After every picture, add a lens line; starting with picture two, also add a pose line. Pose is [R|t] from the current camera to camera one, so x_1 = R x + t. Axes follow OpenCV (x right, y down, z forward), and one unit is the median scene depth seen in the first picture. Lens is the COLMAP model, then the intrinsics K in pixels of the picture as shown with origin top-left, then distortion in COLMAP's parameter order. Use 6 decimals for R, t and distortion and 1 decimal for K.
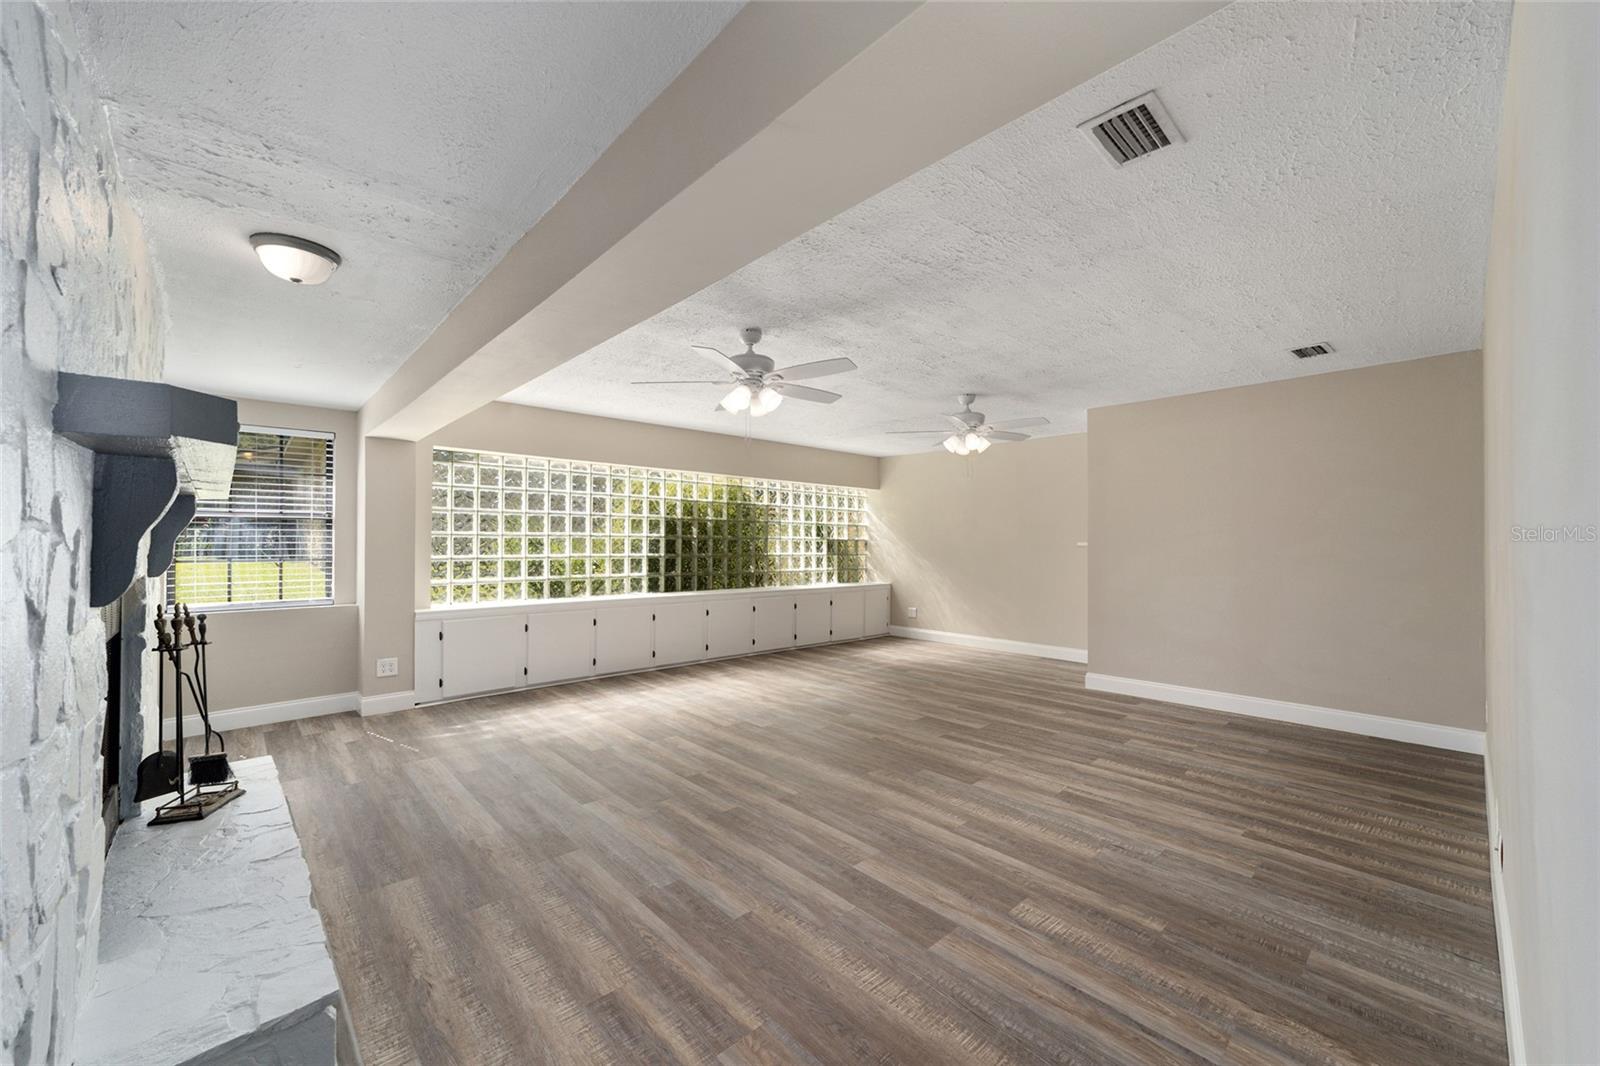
lens RADIAL K [[619.4, 0, 798.2], [0, 619.4, 542.6], [0, 0, 1]] dist [-0.002599, 0.000094]
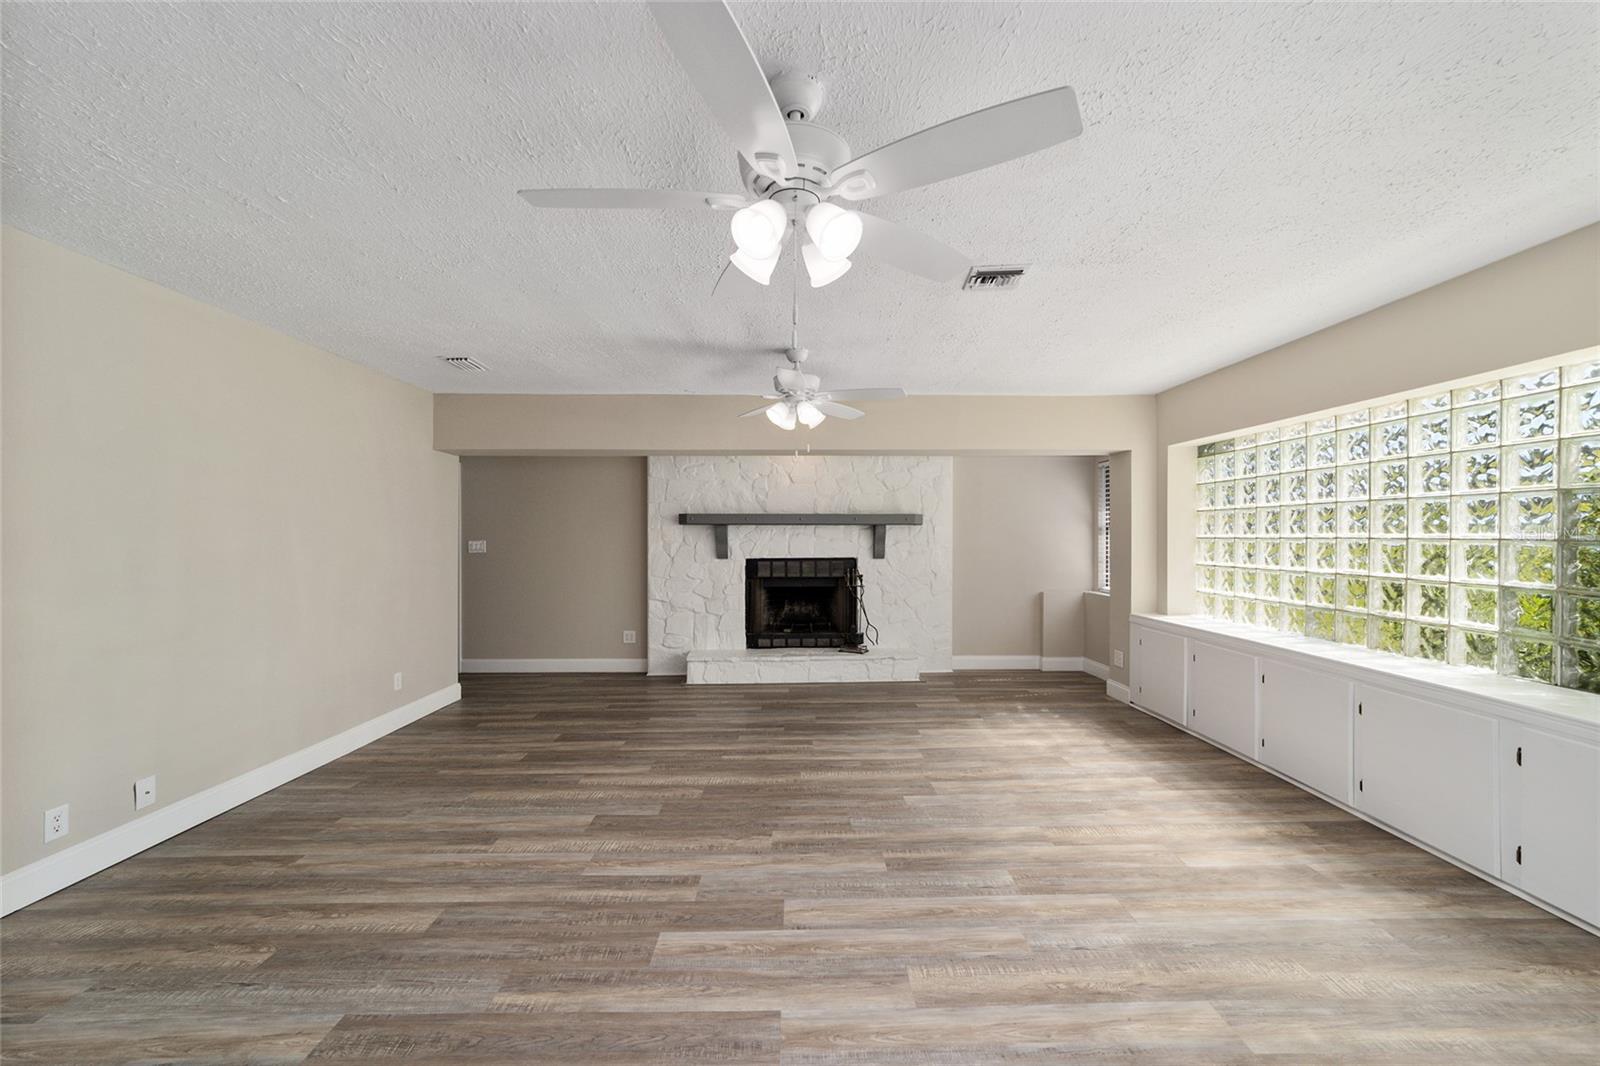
lens RADIAL K [[619.4, 0, 798.2], [0, 619.4, 542.6], [0, 0, 1]] dist [-0.002599, 0.000094]
pose [[-0.667976, 0.001932, -0.744180, 0.737465], [0.000538, 0.999998, 0.002113, -0.012863], [0.744182, 0.001011, -0.667976, 1.777949]]
